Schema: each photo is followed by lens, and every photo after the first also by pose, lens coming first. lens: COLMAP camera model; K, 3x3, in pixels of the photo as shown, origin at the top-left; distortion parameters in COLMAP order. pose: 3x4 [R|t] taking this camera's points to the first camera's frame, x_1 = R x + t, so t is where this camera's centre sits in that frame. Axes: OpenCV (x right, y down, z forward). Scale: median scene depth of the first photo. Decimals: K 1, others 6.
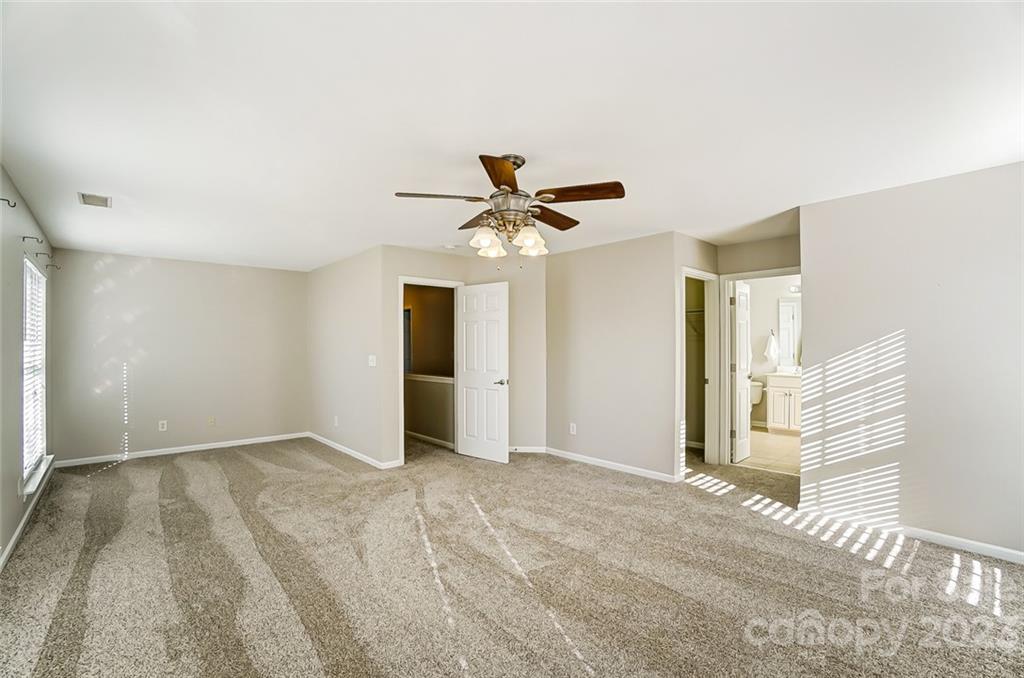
lens RADIAL K [[458.0, 0, 511.9], [0, 458.0, 337.5], [0, 0, 1]] dist [-0.067124, 0.025911]
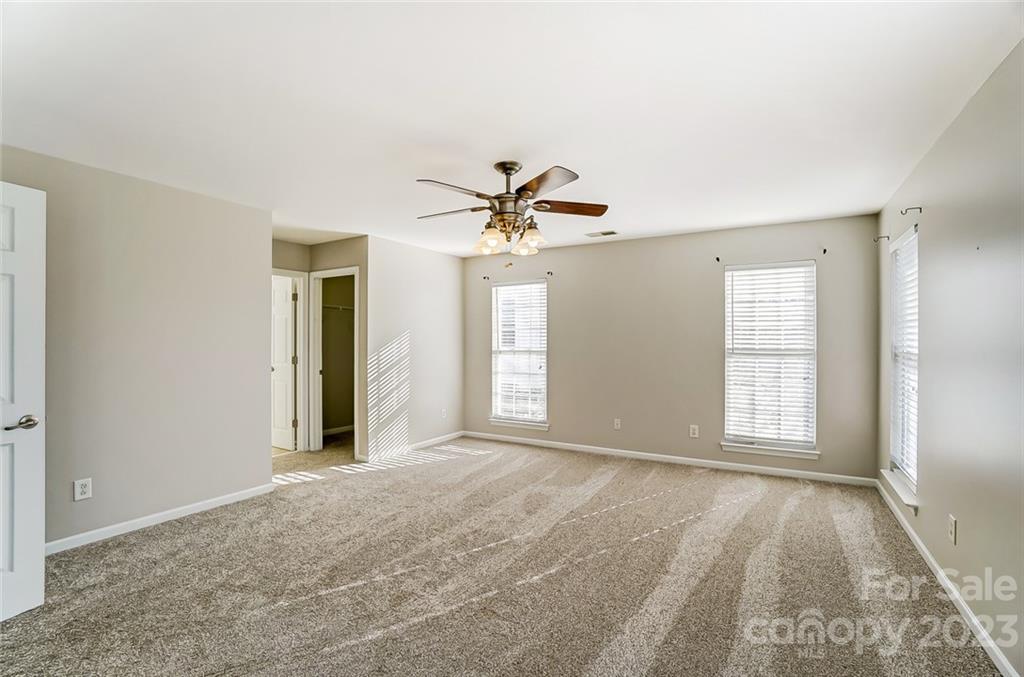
lens RADIAL K [[463.6, 0, 508.8], [0, 463.6, 342.1], [0, 0, 1]] dist [-0.071493, 0.027257]
pose [[-0.298828, -0.000533, 0.954307, -0.863611], [-0.017092, 0.999842, -0.004794, 0.026486], [-0.954154, -0.017744, -0.298790, 1.093491]]
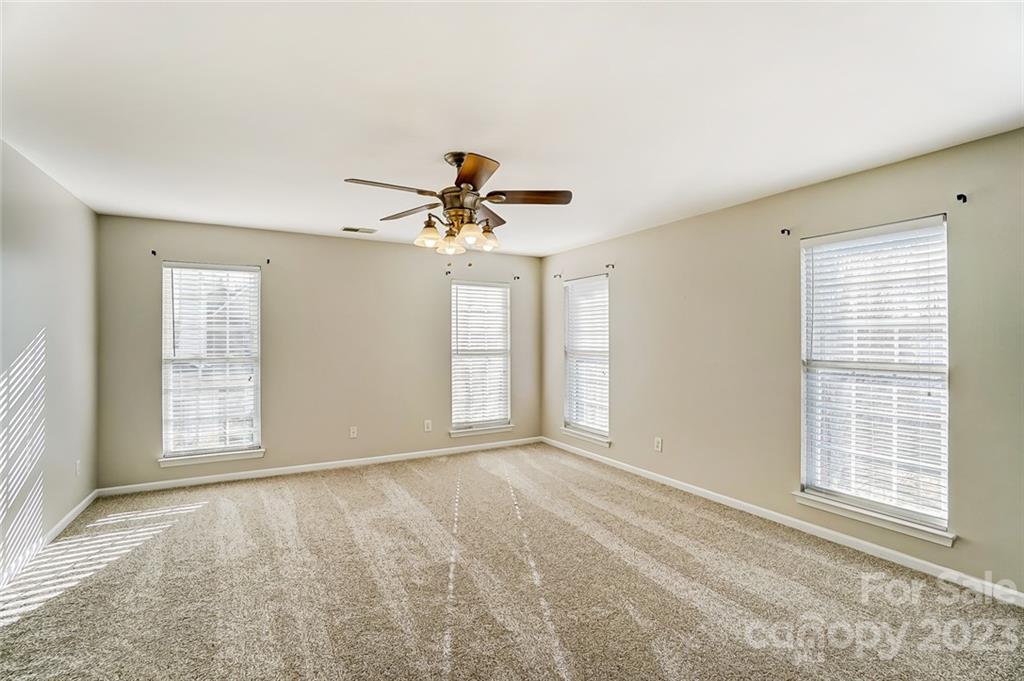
lens RADIAL K [[458.0, 0, 511.2], [0, 458.0, 337.0], [0, 0, 1]] dist [-0.053021, 0.020507]
pose [[-0.978510, 0.006469, 0.206100, -0.265376], [0.000834, 0.999624, -0.027416, 0.026065], [-0.206200, -0.026655, -0.978147, 1.609788]]
